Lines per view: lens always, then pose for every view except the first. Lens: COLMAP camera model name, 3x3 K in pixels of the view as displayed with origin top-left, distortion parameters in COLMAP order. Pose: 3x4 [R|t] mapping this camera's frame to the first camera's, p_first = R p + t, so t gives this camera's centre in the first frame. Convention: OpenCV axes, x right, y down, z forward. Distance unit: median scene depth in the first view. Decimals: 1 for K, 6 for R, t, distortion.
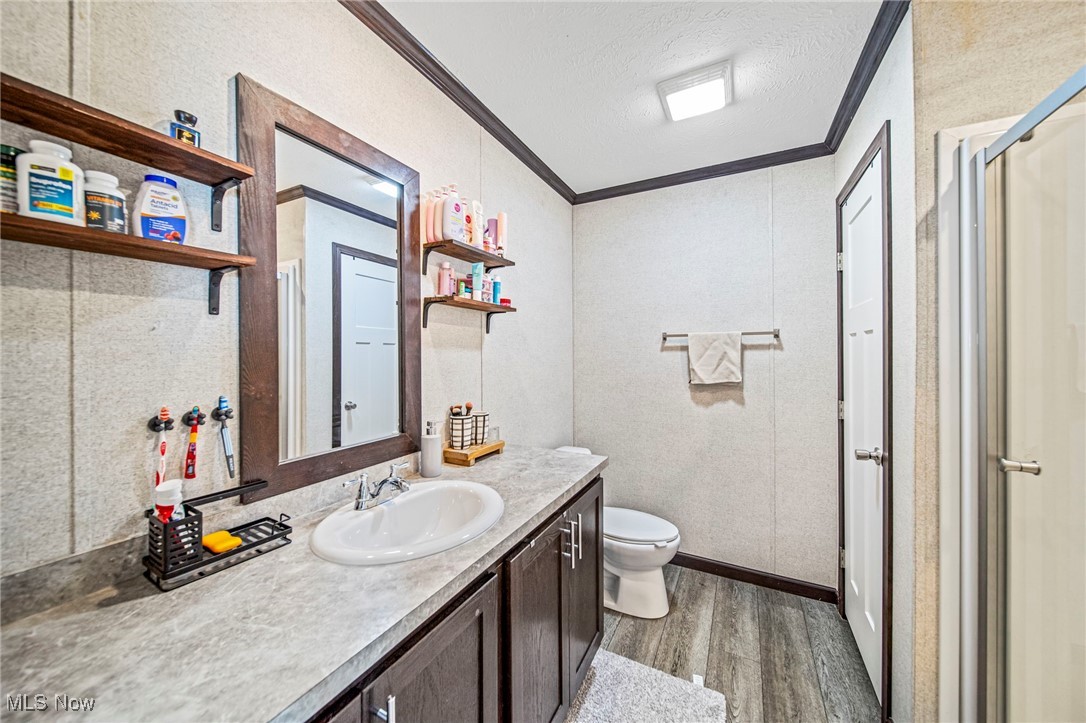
lens RADIAL K [[378.1, 0, 548.1], [0, 378.1, 354.6], [0, 0, 1]] dist [-0.006613, -0.000764]
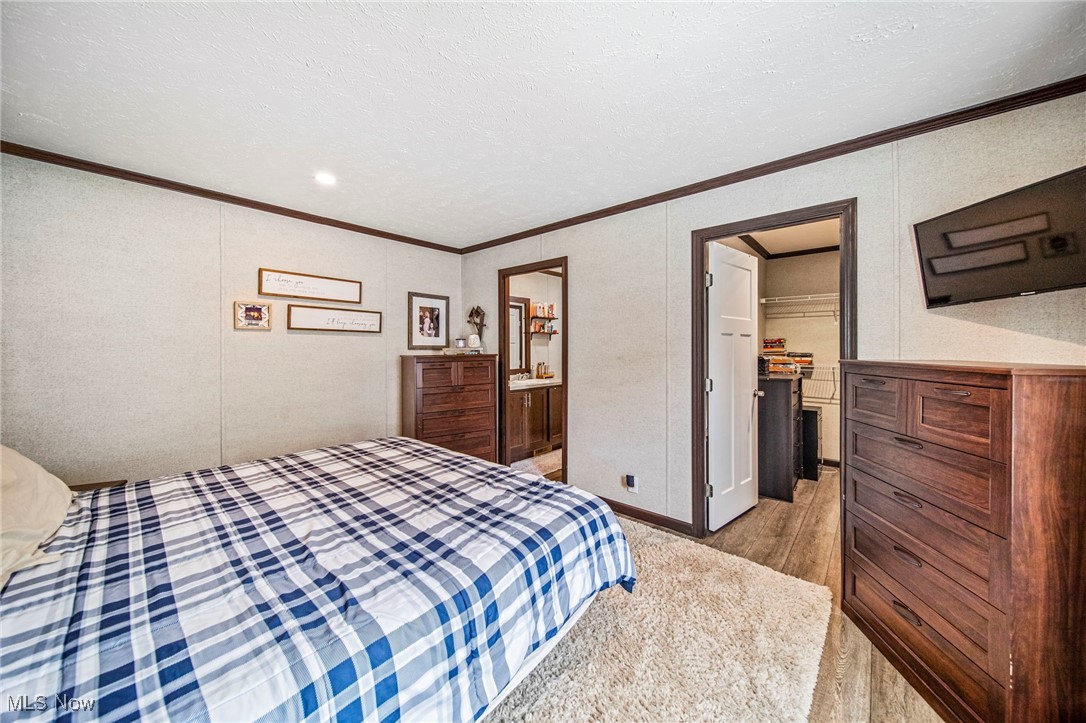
lens RADIAL K [[378.1, 0, 543.1], [0, 378.1, 355.1], [0, 0, 1]] dist [-0.006613, -0.000764]
pose [[0.974060, 0.003935, -0.226257, 0.563628], [0.000706, 0.999791, 0.020430, -0.002459], [0.226290, -0.020060, 0.973853, -2.343932]]
